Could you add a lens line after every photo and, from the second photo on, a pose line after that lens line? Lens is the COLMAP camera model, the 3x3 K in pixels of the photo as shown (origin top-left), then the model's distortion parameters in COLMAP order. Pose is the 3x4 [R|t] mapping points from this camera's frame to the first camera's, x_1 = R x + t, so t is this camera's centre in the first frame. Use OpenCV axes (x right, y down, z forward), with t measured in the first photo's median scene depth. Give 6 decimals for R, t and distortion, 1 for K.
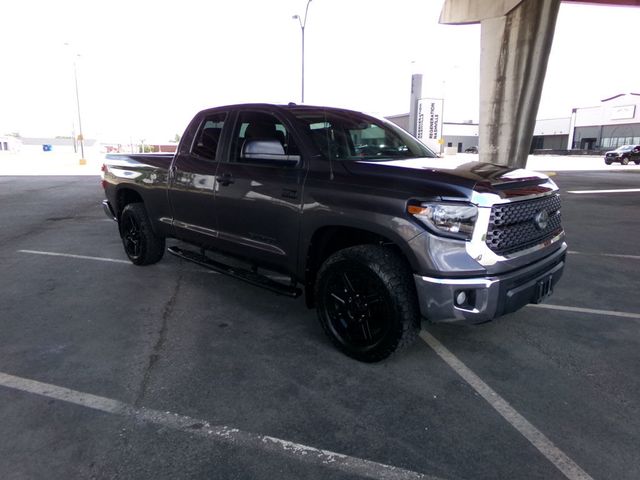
lens RADIAL K [[435.2, 0, 319.2], [0, 435.2, 240.2], [0, 0, 1]] dist [-0.002533, 0.024046]
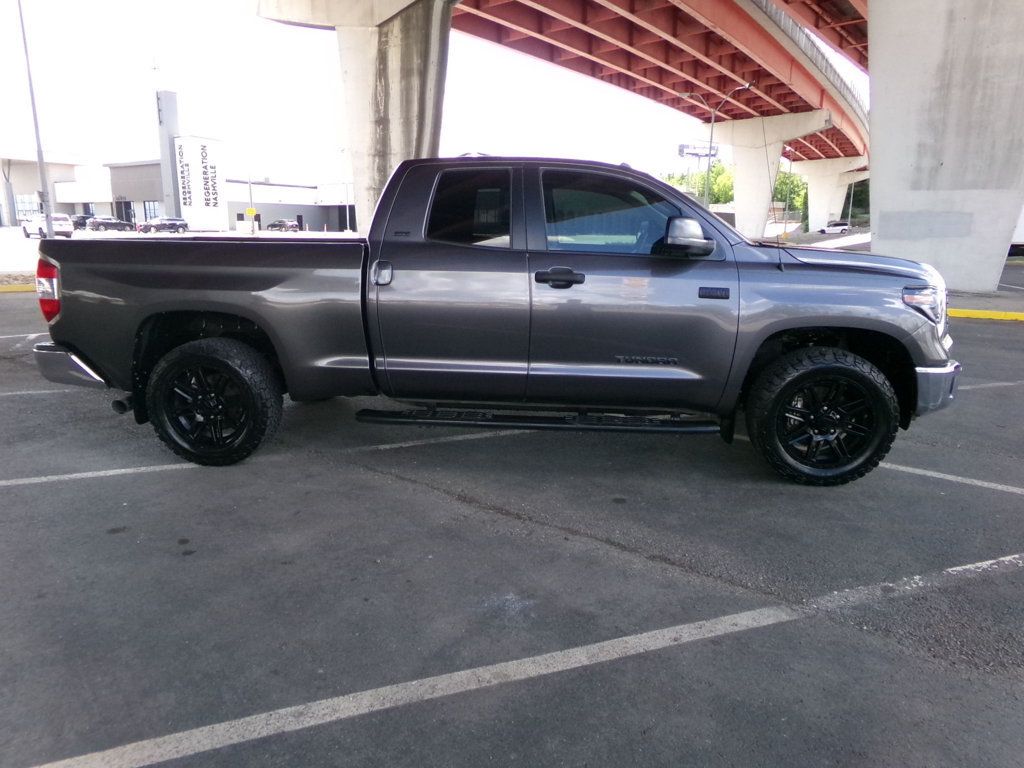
lens RADIAL K [[696.3, 0, 513.2], [0, 696.3, 383.7], [0, 0, 1]] dist [-0.002533, 0.024046]
pose [[0.773559, -0.139573, 0.618163, -0.161465], [0.127832, 0.989760, 0.063507, -0.011055], [-0.620697, 0.029894, 0.783480, 0.044900]]
